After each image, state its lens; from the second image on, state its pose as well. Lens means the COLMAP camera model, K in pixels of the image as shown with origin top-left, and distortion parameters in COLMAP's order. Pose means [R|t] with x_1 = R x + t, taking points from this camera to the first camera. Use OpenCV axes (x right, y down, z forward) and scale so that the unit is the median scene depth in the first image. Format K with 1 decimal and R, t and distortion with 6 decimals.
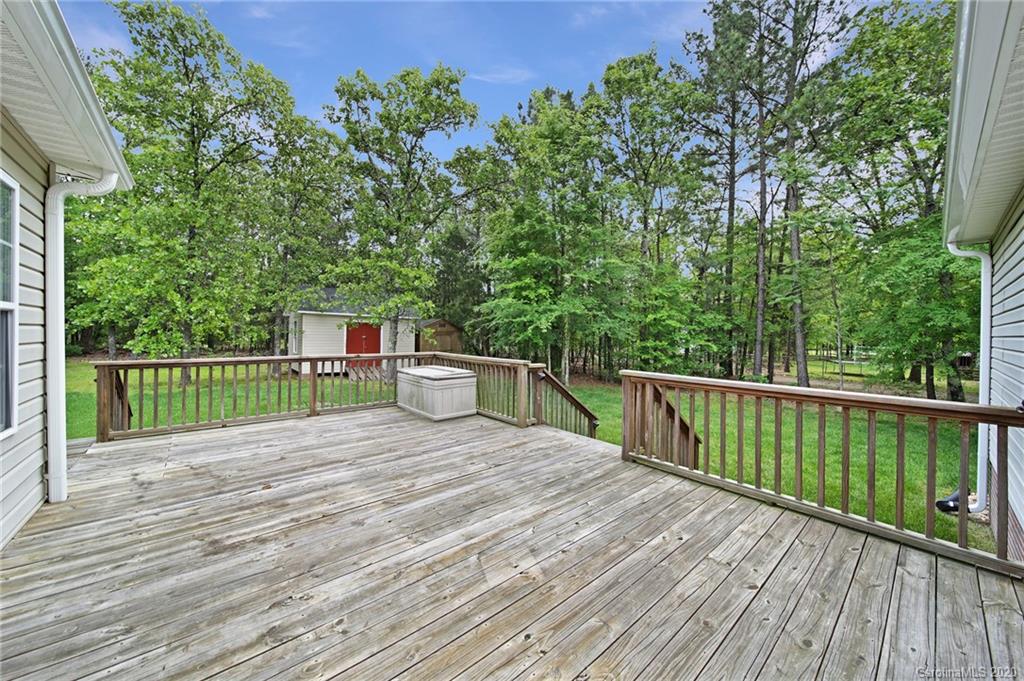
lens RADIAL K [[363.7, 0, 511.1], [0, 363.7, 336.0], [0, 0, 1]] dist [-0.000615, -0.000091]
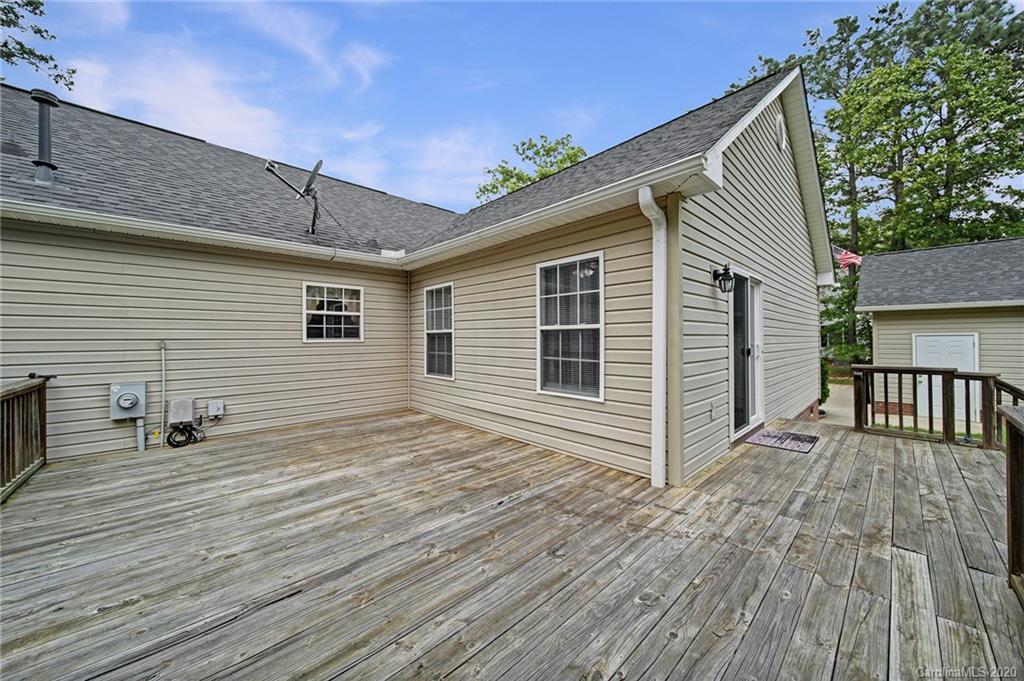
lens RADIAL K [[363.7, 0, 511.1], [0, 363.7, 336.0], [0, 0, 1]] dist [-0.000615, -0.000091]
pose [[-0.998951, -0.007538, -0.045165, -0.767619], [-0.007369, 0.999965, -0.003901, -0.024820], [0.045193, -0.003564, -0.998972, 2.303158]]
